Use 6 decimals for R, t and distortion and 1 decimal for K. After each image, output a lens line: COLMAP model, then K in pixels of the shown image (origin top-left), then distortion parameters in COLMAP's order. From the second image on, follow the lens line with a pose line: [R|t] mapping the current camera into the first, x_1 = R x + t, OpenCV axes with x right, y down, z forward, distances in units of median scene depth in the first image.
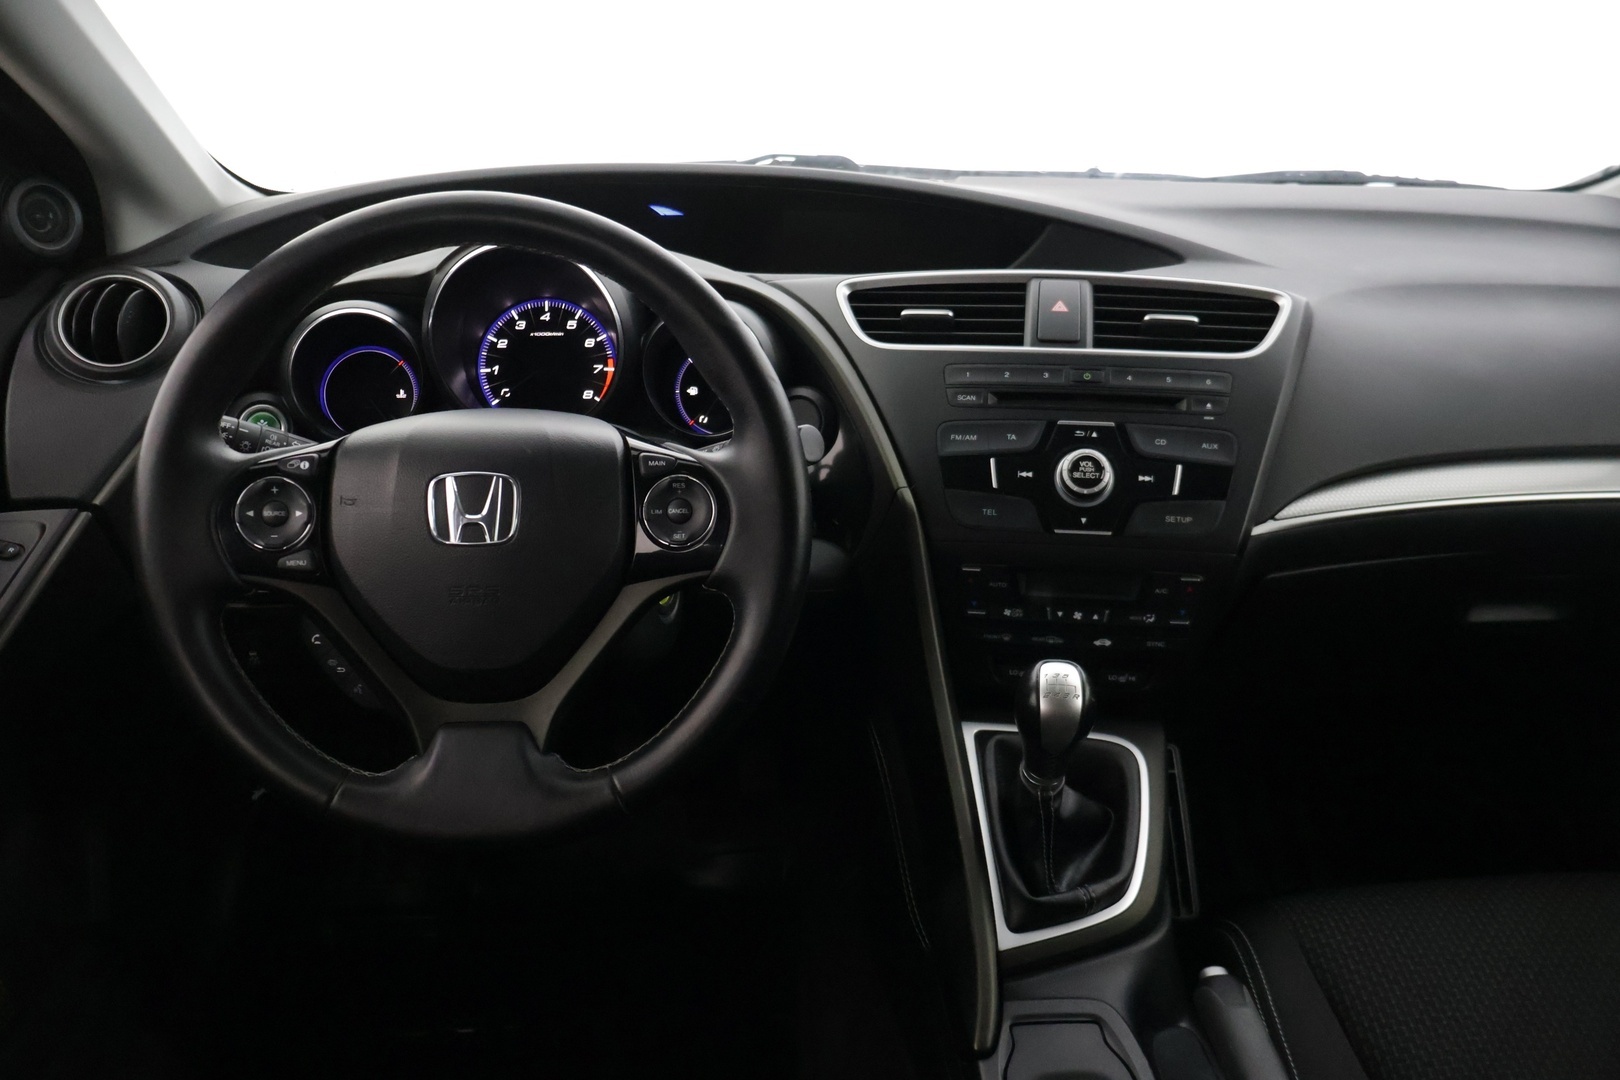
lens RADIAL K [[1362.5, 0, 806.9], [0, 1362.5, 536.7], [0, 0, 1]] dist [-0.003543, -0.007526]
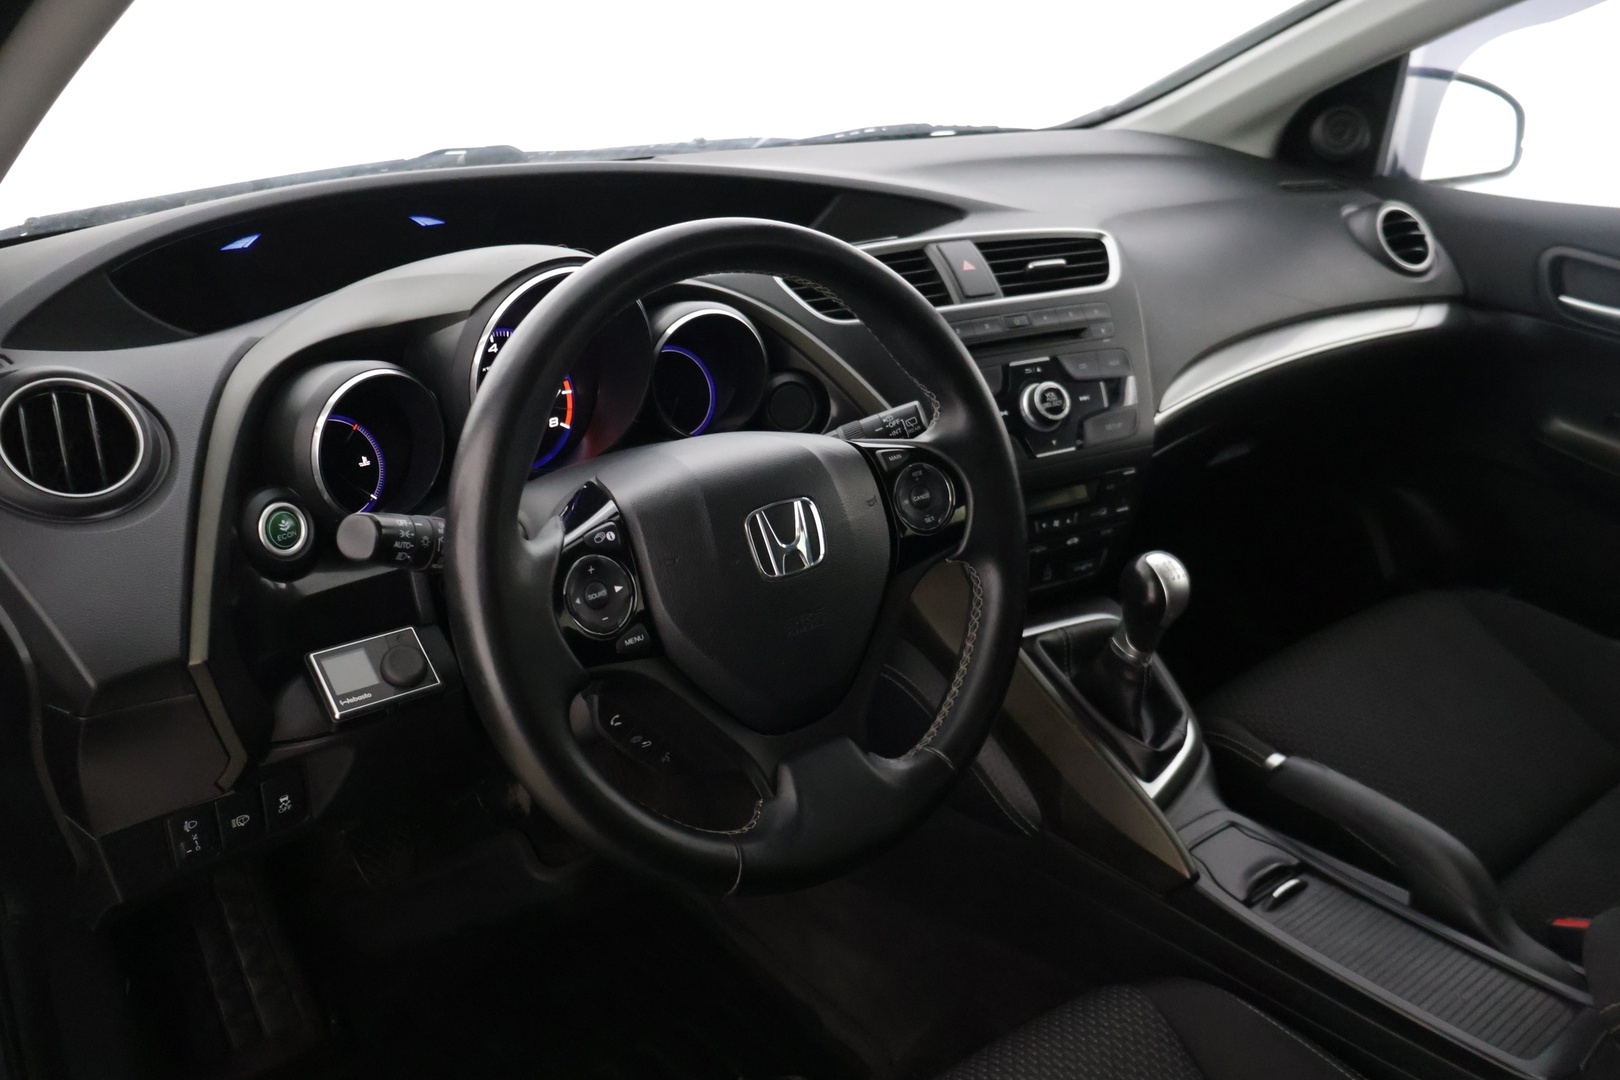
lens RADIAL K [[1362.5, 0, 811.9], [0, 1362.5, 547.4], [0, 0, 1]] dist [-0.003543, -0.007526]
pose [[0.811377, -0.236574, 0.534510, -0.604041], [0.214272, 0.971160, 0.104573, -0.089952], [-0.543834, 0.029682, 0.838668, 0.126305]]
